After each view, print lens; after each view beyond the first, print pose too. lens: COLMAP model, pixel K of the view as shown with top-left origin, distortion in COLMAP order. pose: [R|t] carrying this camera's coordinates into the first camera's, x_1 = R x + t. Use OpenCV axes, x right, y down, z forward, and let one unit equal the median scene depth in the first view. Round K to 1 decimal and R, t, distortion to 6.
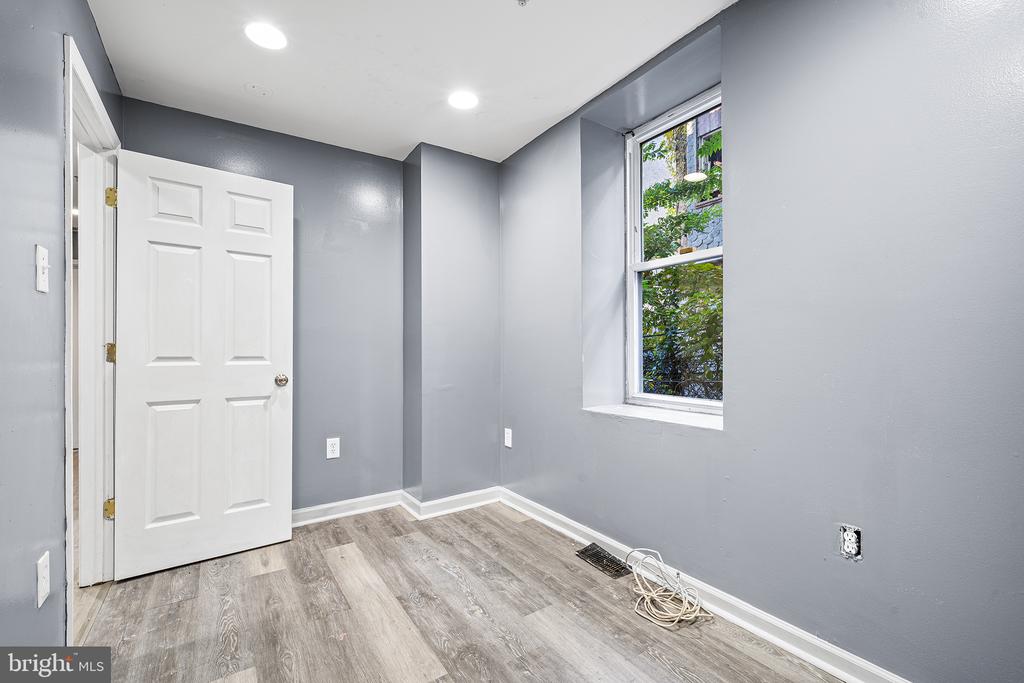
lens RADIAL K [[437.4, 0, 507.2], [0, 437.4, 348.3], [0, 0, 1]] dist [0.002724, -0.000114]
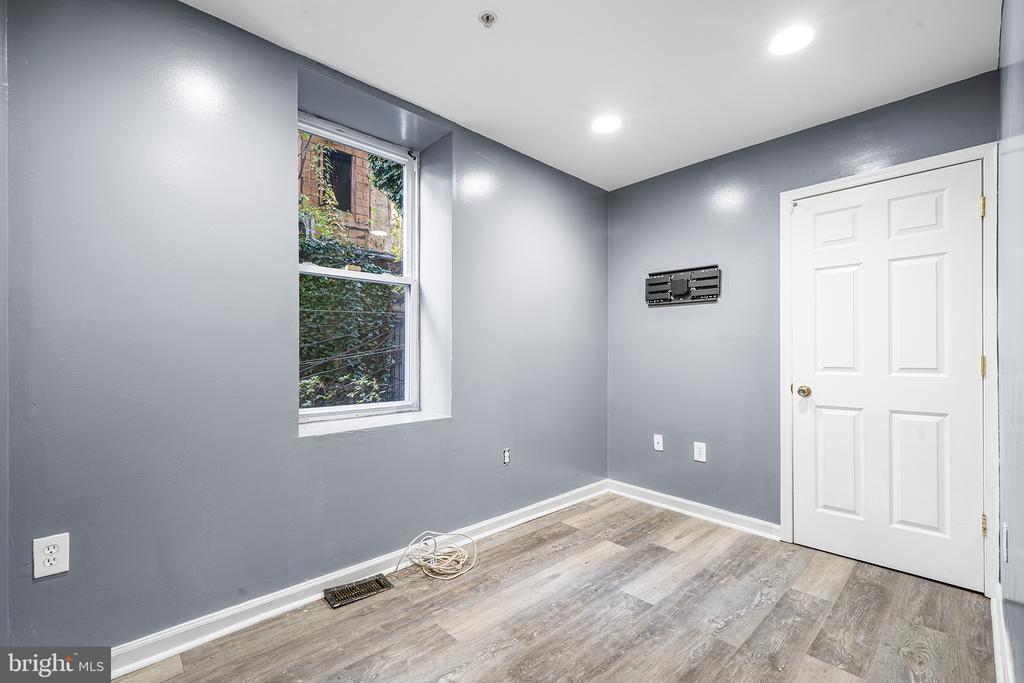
lens RADIAL K [[437.4, 0, 507.2], [0, 437.4, 348.3], [0, 0, 1]] dist [0.002724, -0.000114]
pose [[-0.157227, 0.013910, 0.987465, -0.785944], [-0.003408, 0.999887, -0.014627, -0.012114], [-0.987557, -0.005665, -0.157162, 0.882533]]
